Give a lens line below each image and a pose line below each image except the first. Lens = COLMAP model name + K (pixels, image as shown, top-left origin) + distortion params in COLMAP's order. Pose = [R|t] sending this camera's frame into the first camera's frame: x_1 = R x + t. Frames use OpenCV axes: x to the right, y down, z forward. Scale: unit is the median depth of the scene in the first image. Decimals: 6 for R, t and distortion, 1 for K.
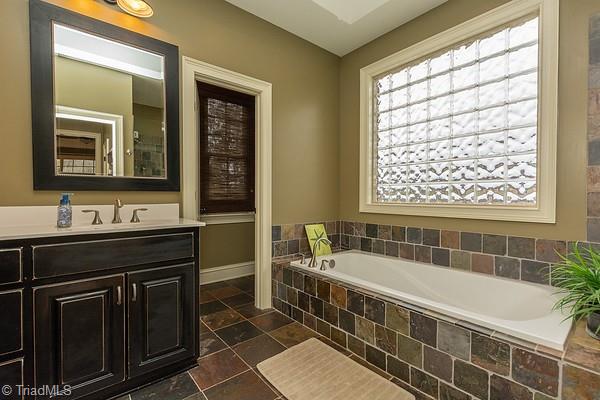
lens RADIAL K [[263.5, 0, 298.9], [0, 263.5, 196.2], [0, 0, 1]] dist [0.000503, 0.000082]
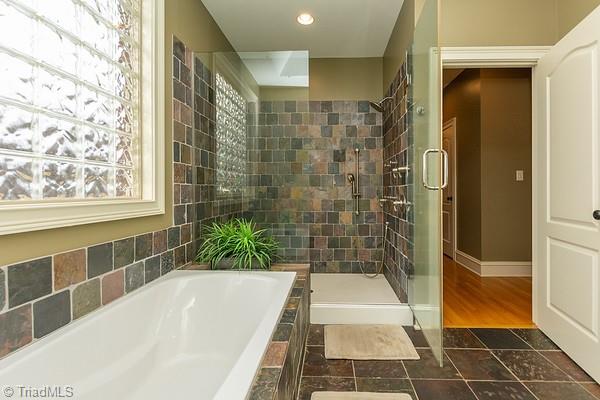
lens RADIAL K [[263.5, 0, 298.9], [0, 263.5, 196.2], [0, 0, 1]] dist [0.000503, 0.000082]
pose [[-0.679519, -0.003991, 0.733647, -0.117066], [0.005539, 0.999929, 0.010571, 0.022972], [-0.733637, 0.011247, -0.679449, 1.120600]]
